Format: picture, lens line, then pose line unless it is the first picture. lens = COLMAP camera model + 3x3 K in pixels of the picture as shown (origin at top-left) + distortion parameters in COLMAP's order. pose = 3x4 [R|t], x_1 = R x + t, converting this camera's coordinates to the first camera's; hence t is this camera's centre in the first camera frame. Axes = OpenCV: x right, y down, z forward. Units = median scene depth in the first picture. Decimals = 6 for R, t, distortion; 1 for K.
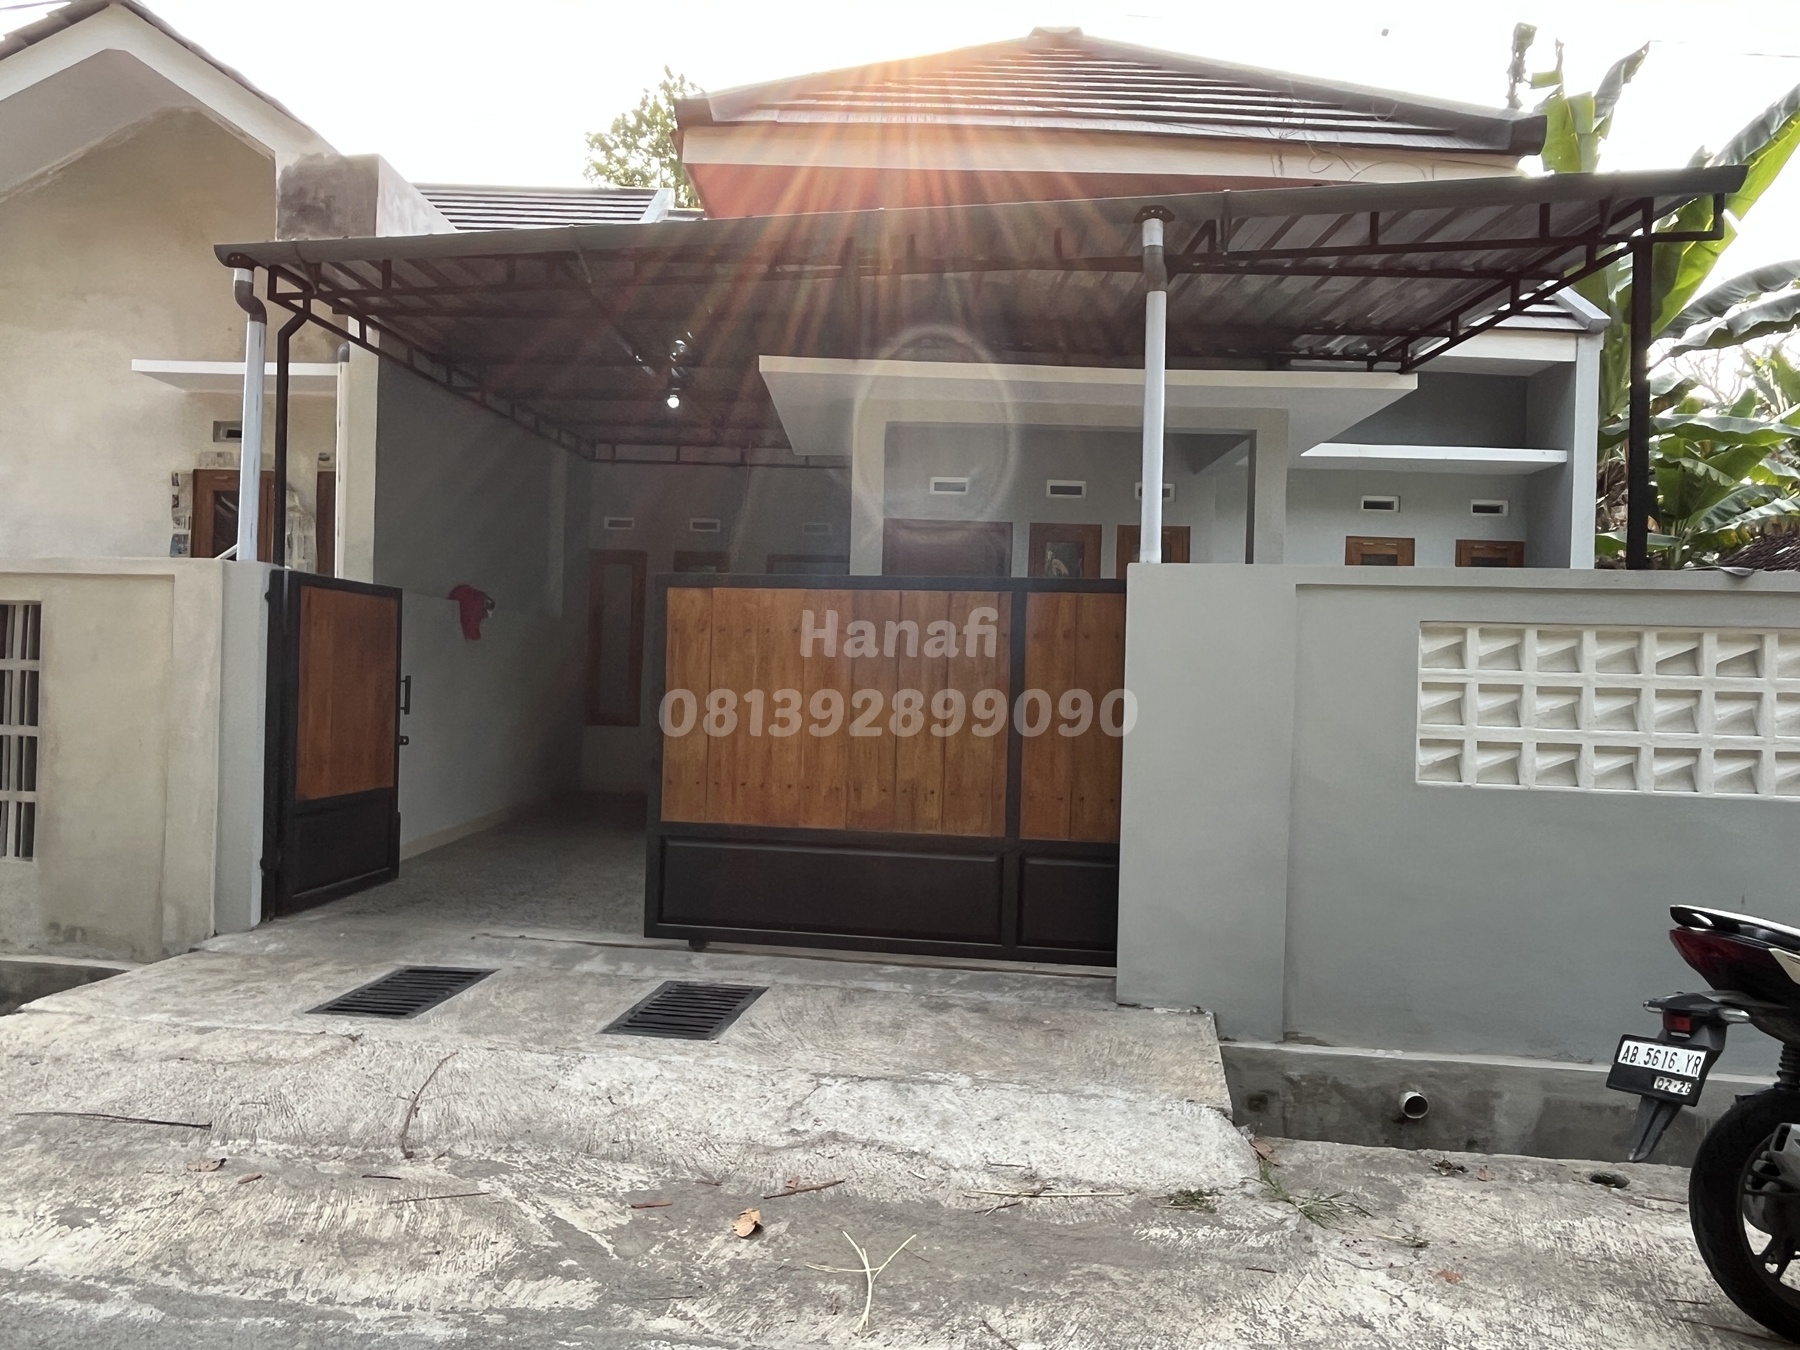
lens RADIAL K [[1236.4, 0, 901.7], [0, 1236.4, 672.0], [0, 0, 1]] dist [-0.000673, -0.000047]
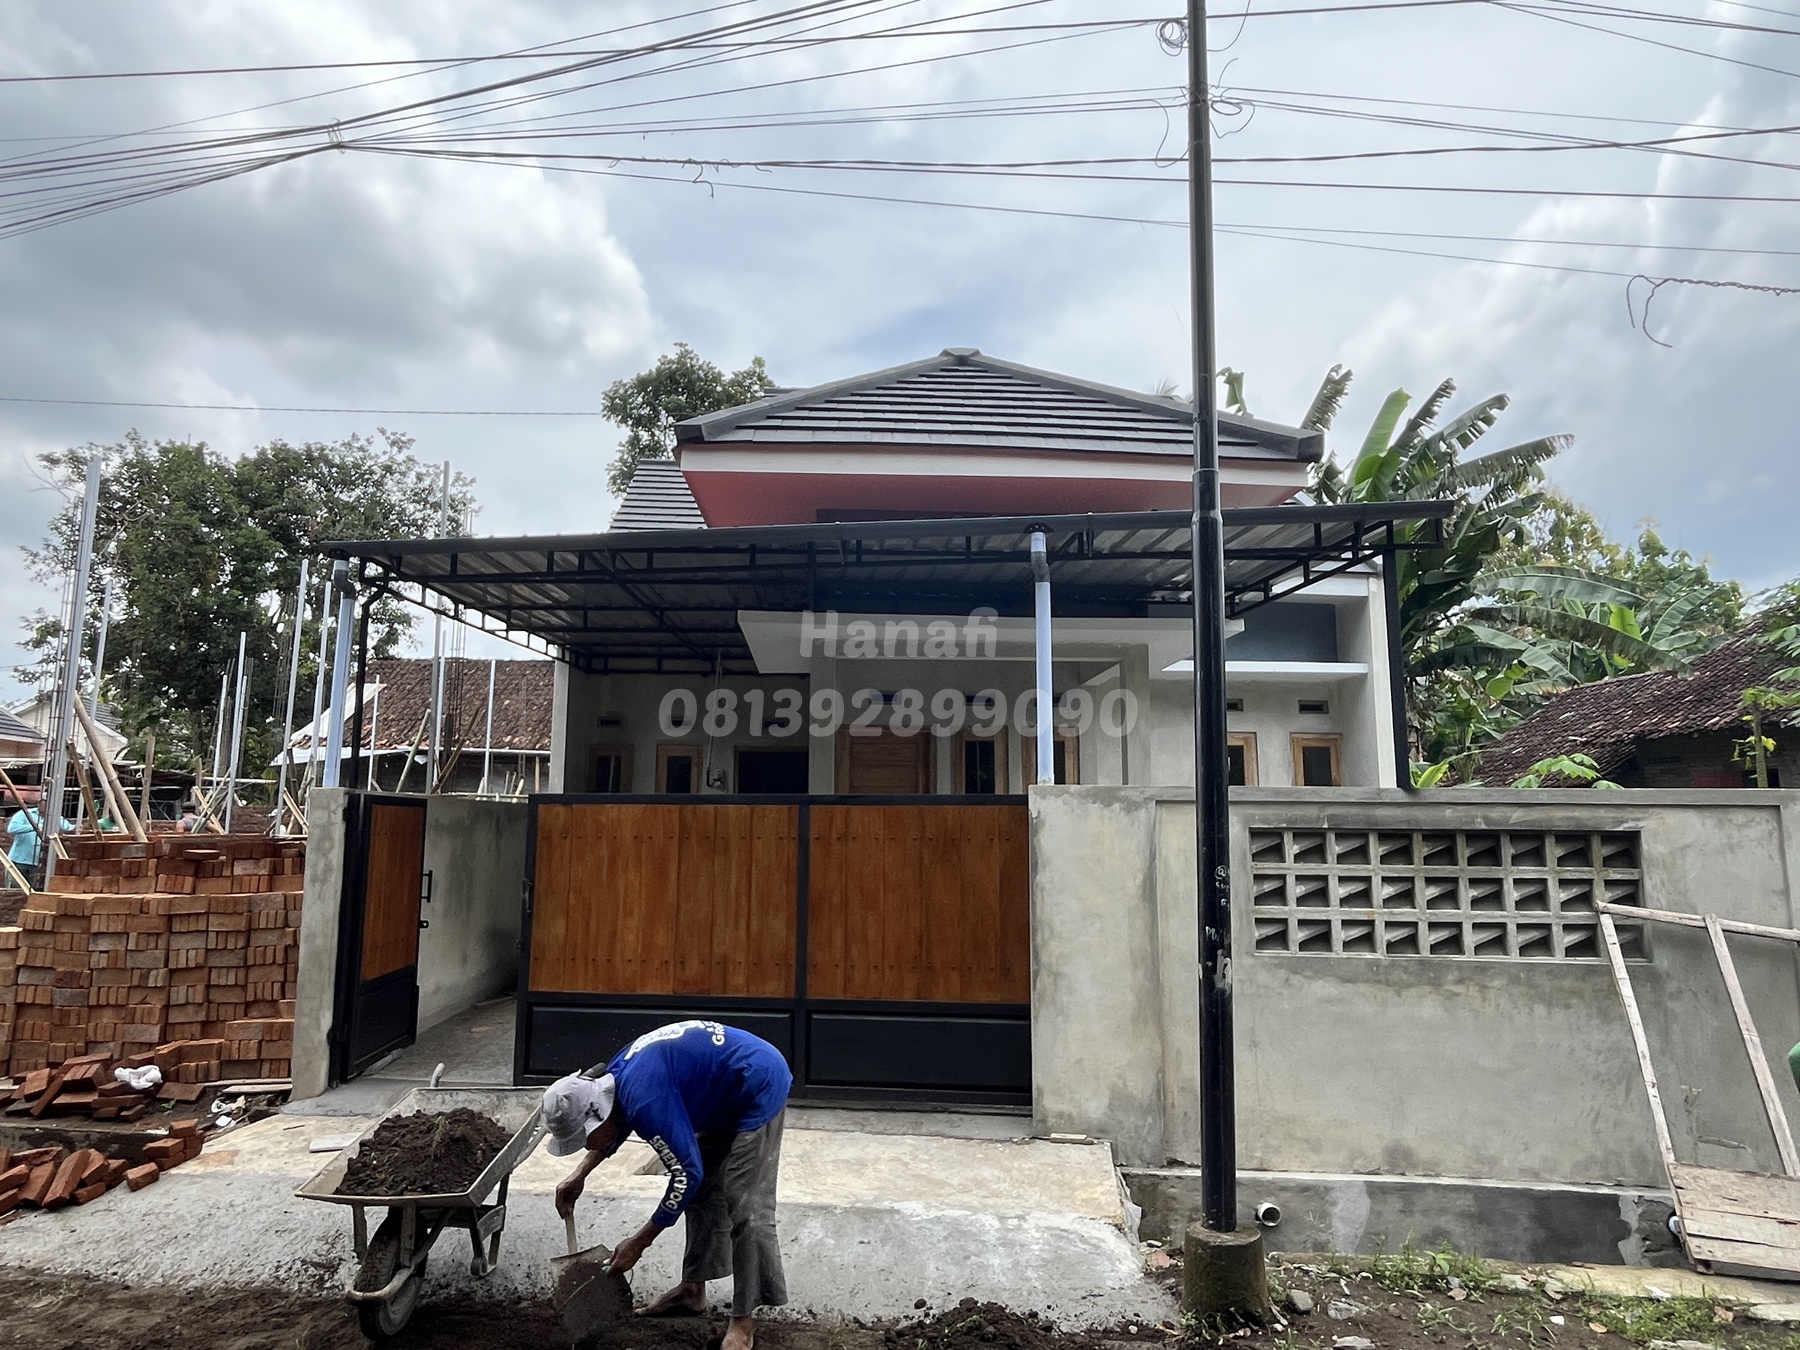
lens RADIAL K [[1052.0, 0, 884.4], [0, 1052.0, 675.0], [0, 0, 1]] dist [-0.005960, 0.002215]
pose [[0.998844, -0.004057, 0.047893, -0.022911], [0.012256, 0.984993, -0.172158, -0.010748], [-0.046475, 0.172546, 0.983904, -0.108610]]
